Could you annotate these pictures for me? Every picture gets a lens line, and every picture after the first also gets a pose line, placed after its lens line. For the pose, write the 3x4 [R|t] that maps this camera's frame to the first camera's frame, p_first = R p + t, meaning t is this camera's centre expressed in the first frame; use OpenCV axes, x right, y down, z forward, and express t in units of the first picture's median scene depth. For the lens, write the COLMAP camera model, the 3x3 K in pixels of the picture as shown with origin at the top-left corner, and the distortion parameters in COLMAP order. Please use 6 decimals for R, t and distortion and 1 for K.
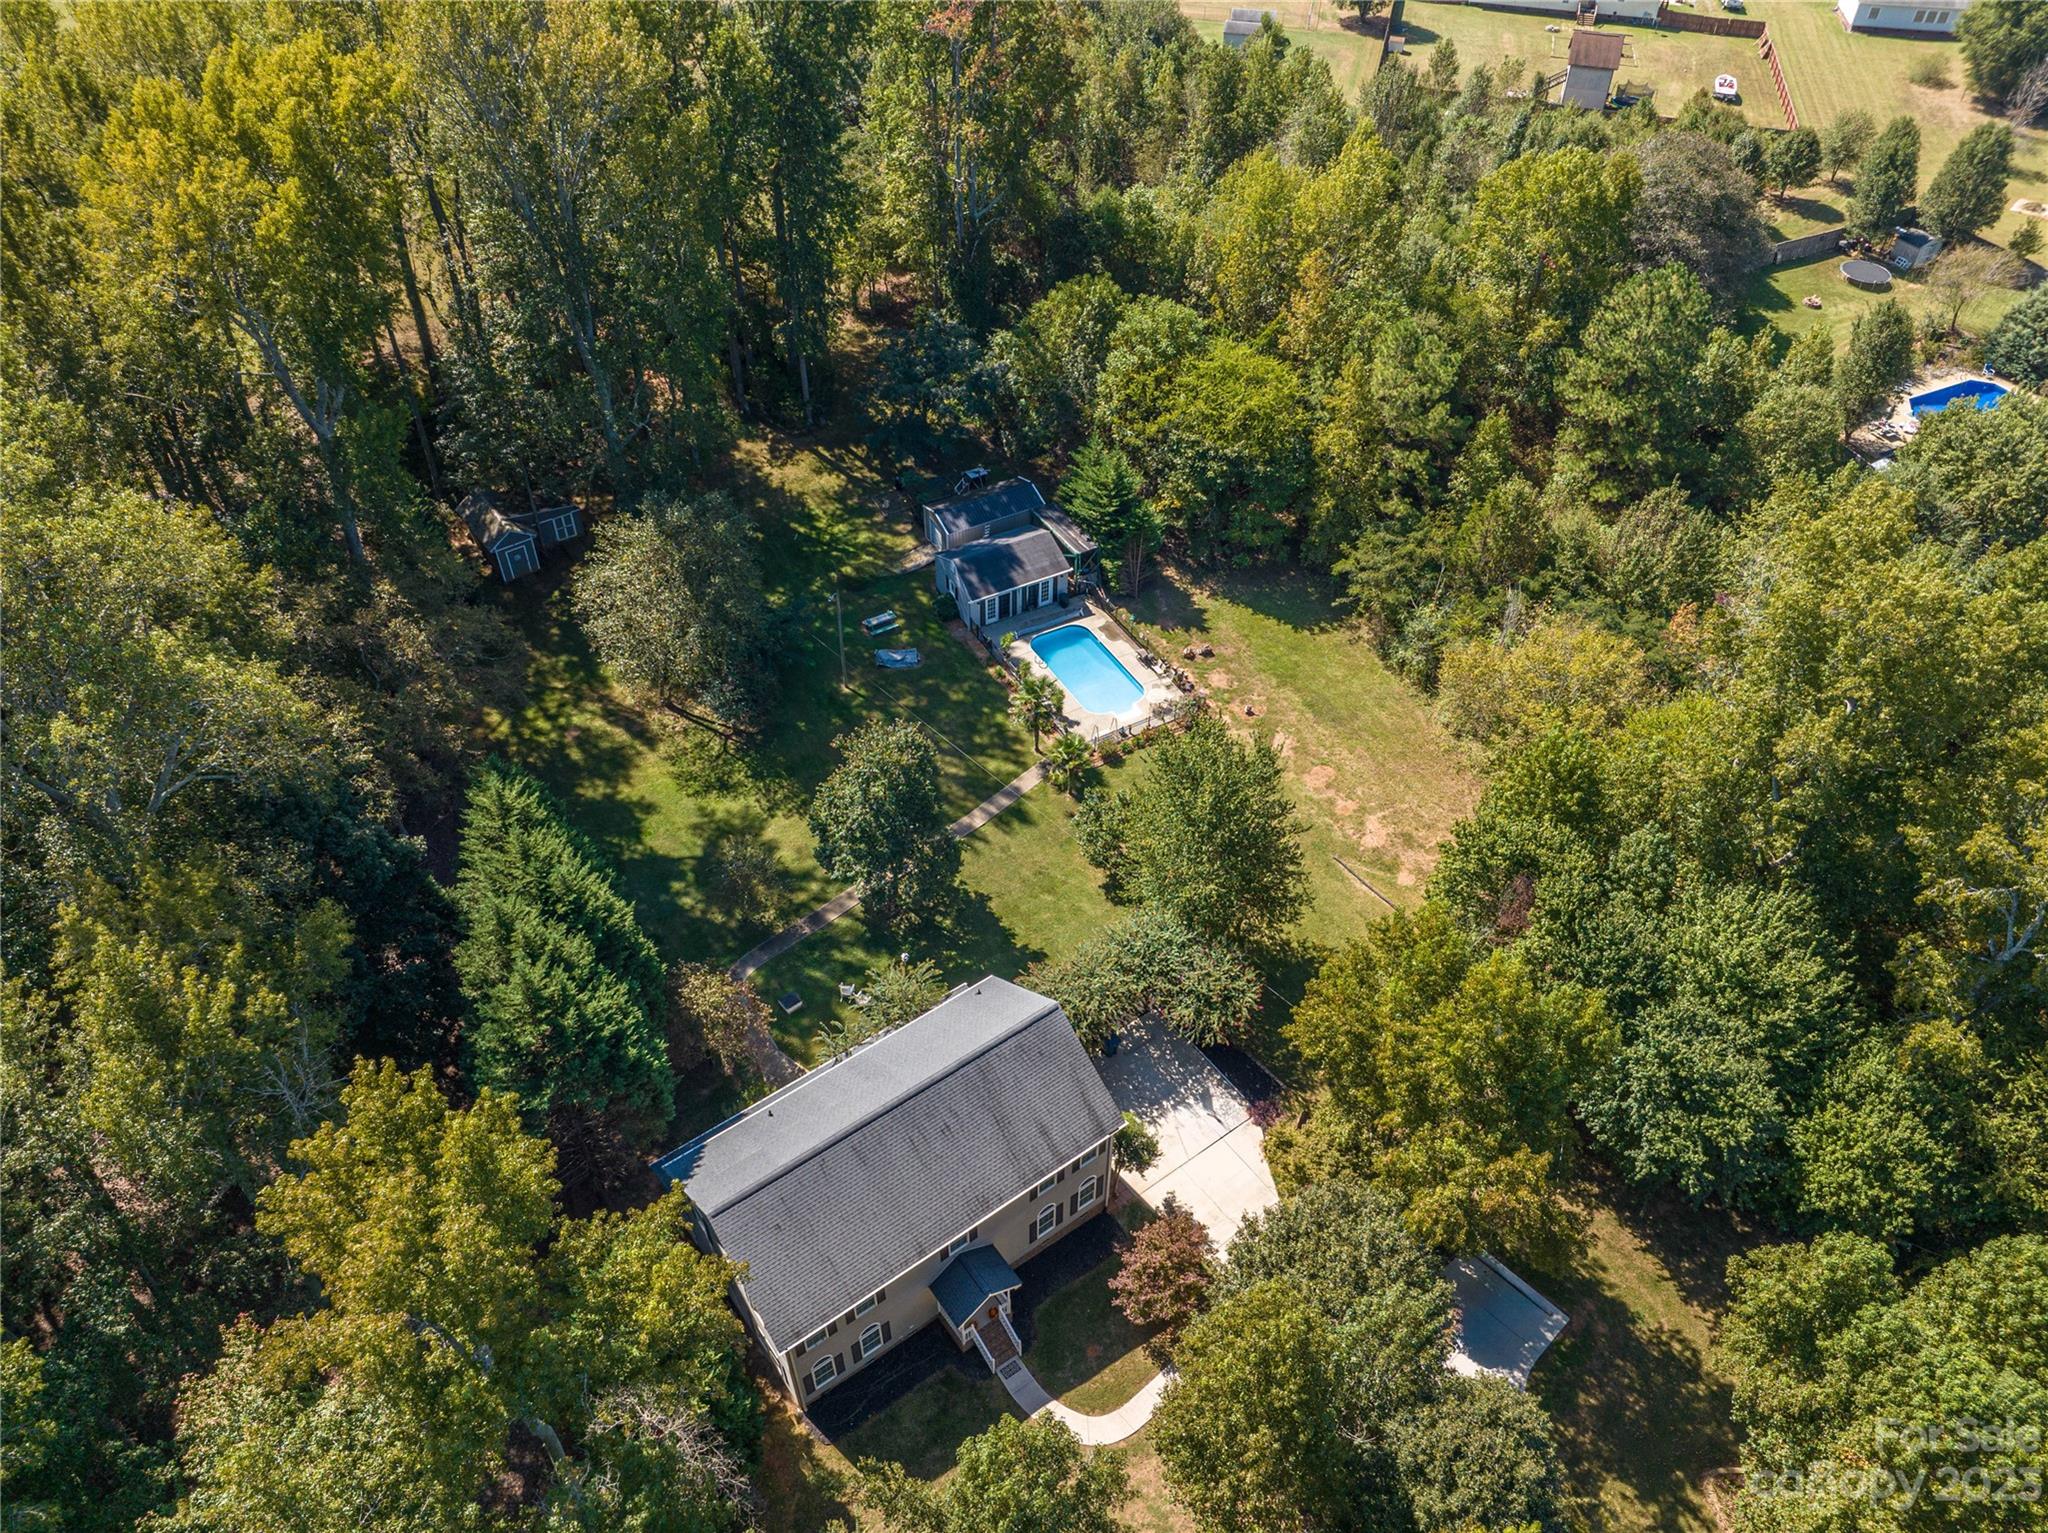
lens RADIAL K [[1422.8, 0, 1037.5], [0, 1422.8, 793.3], [0, 0, 1]] dist [-0.031276, 0.003349]
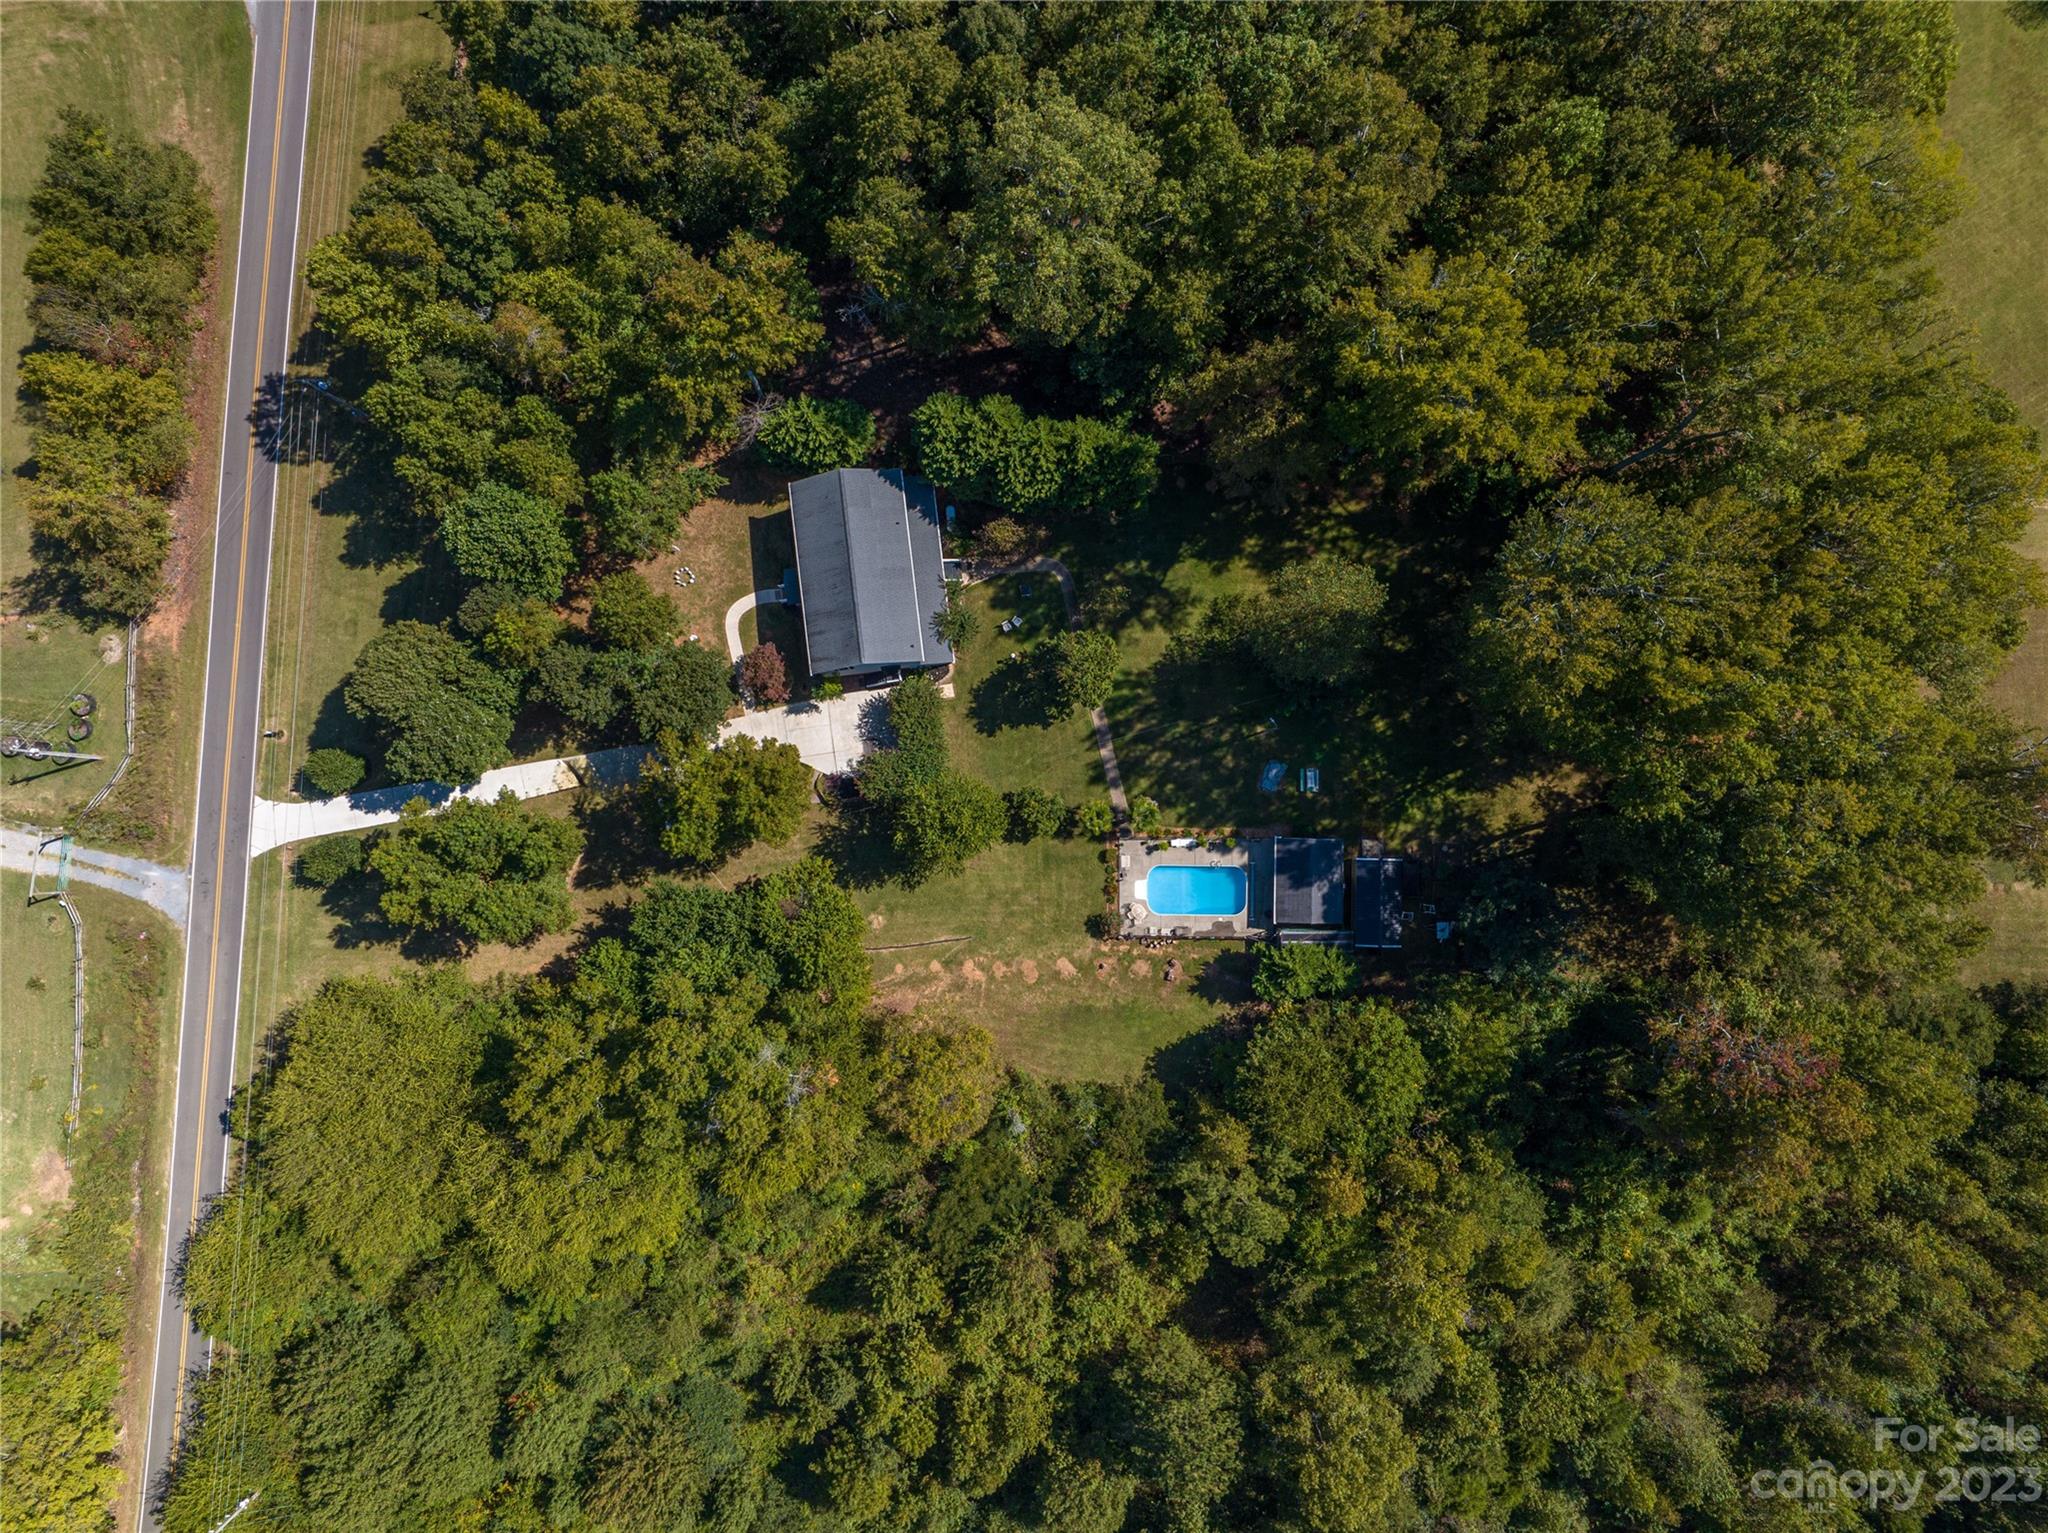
lens RADIAL K [[1427.5, 0, 1024.0], [0, 1427.5, 766.5], [0, 0, 1]] dist [-0.034119, -0.000889]
pose [[-0.496391, 0.867582, -0.029970, 0.054258], [-0.611073, -0.324690, 0.721918, -0.921430], [0.616592, 0.376667, 0.691329, -0.107238]]
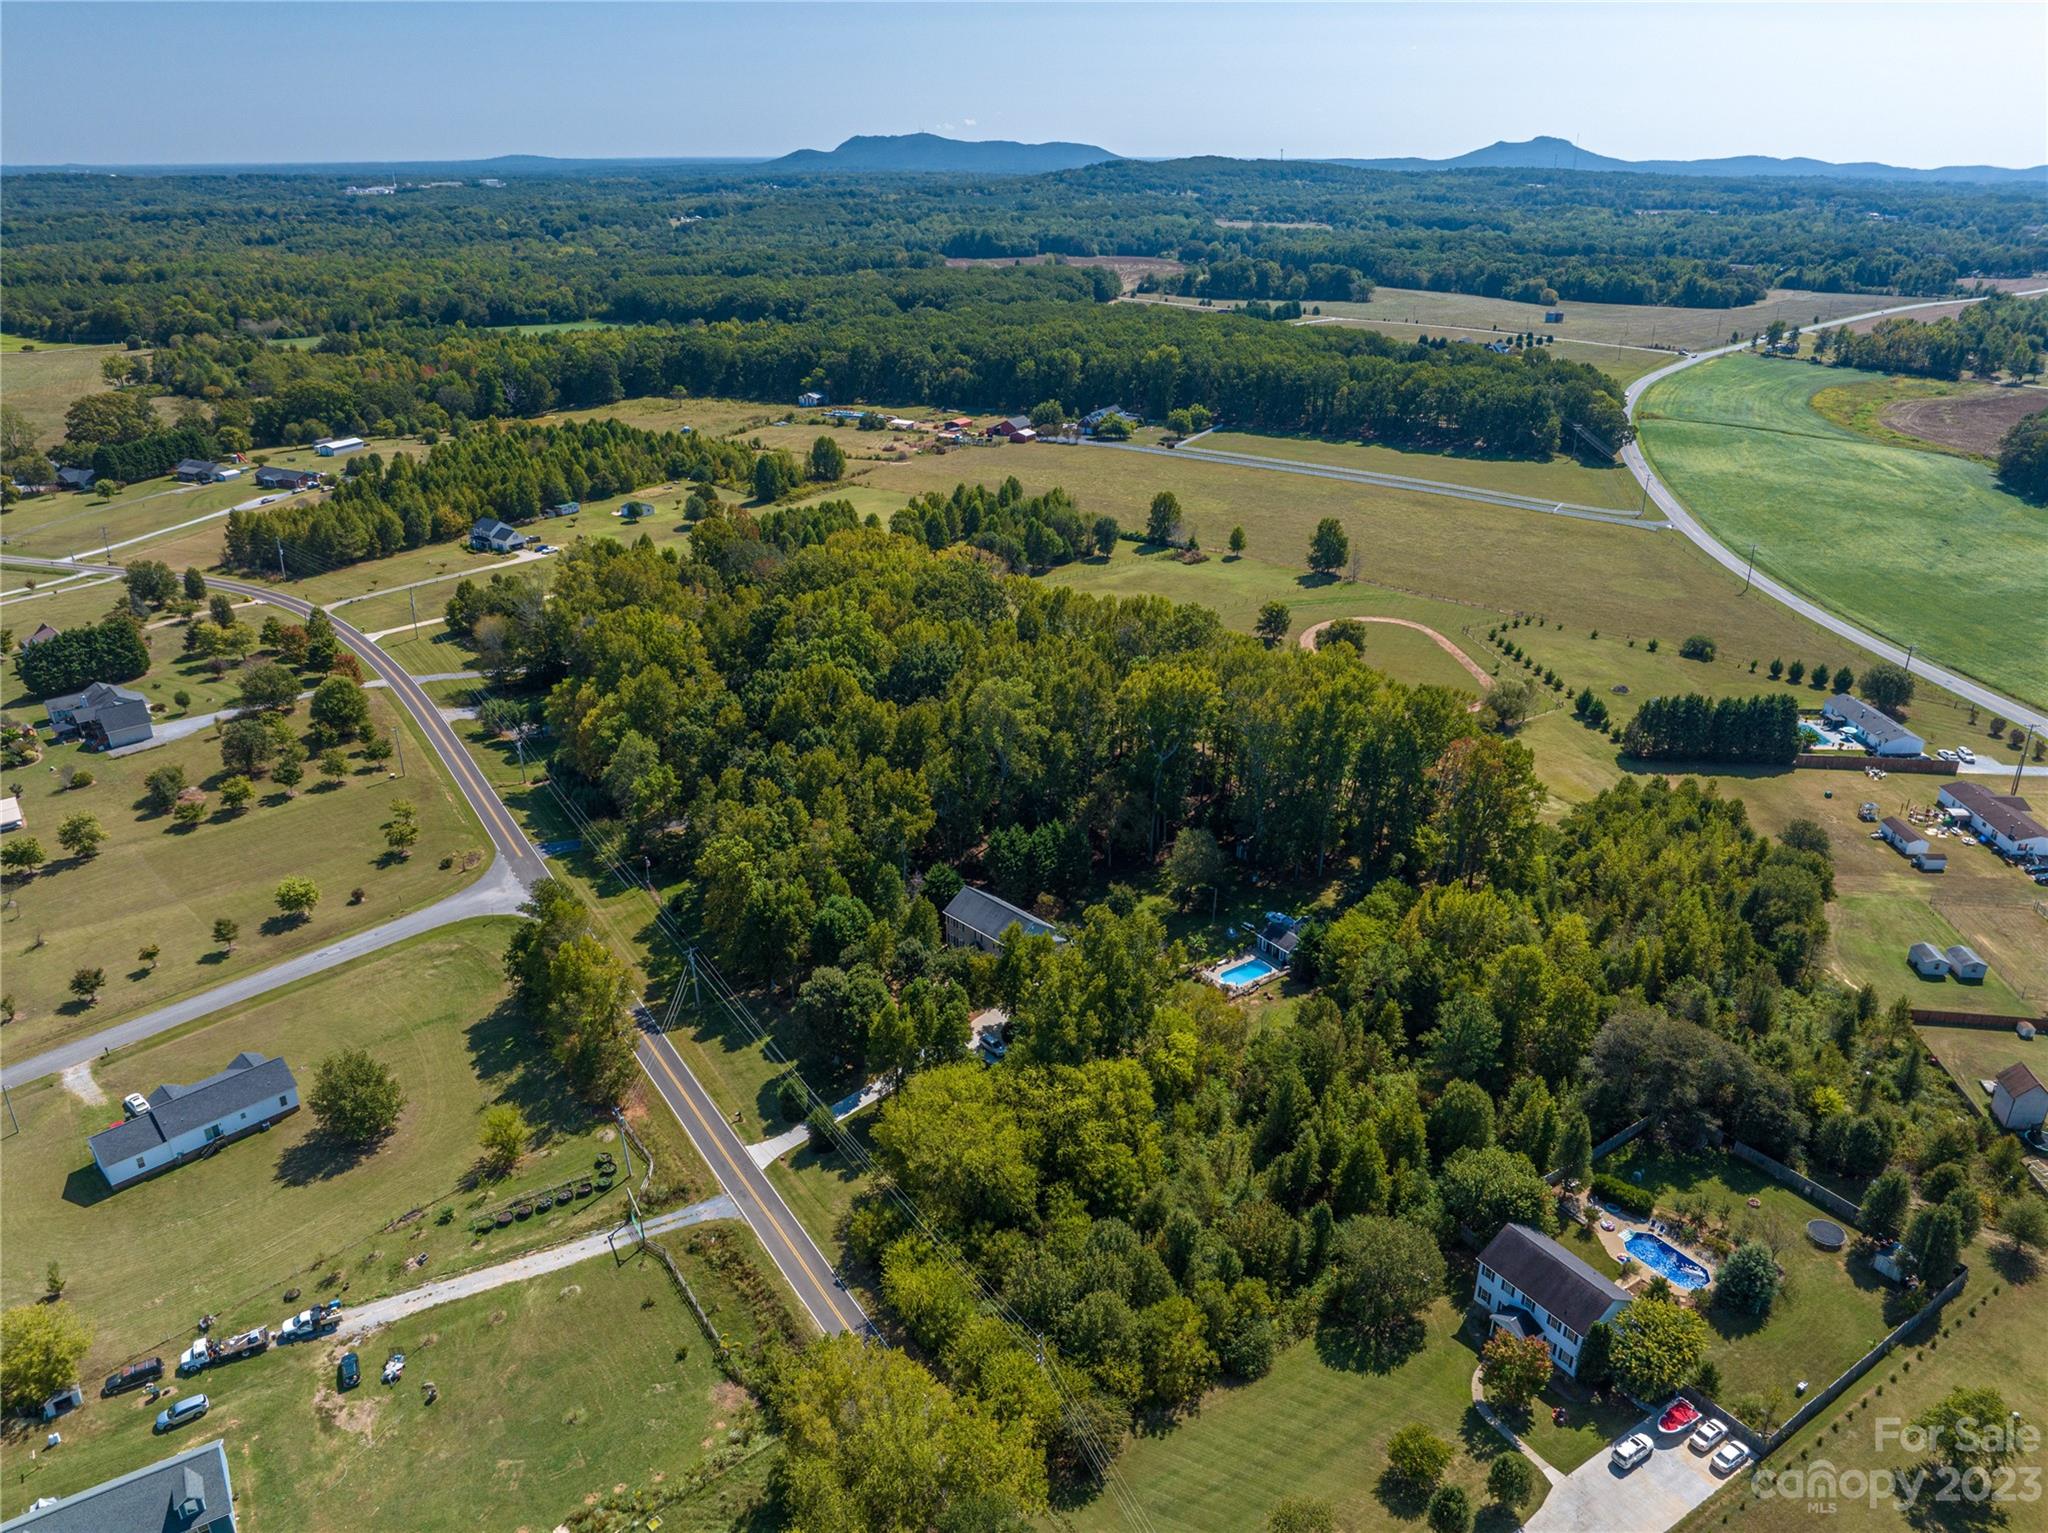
lens RADIAL K [[1427.5, 0, 1024.0], [0, 1427.5, 766.5], [0, 0, 1]] dist [-0.034119, -0.000889]
pose [[0.123196, 0.394006, -0.910814, 2.072098], [-0.704362, 0.681251, 0.199428, -0.545431], [0.699069, 0.616974, 0.361450, -0.396394]]
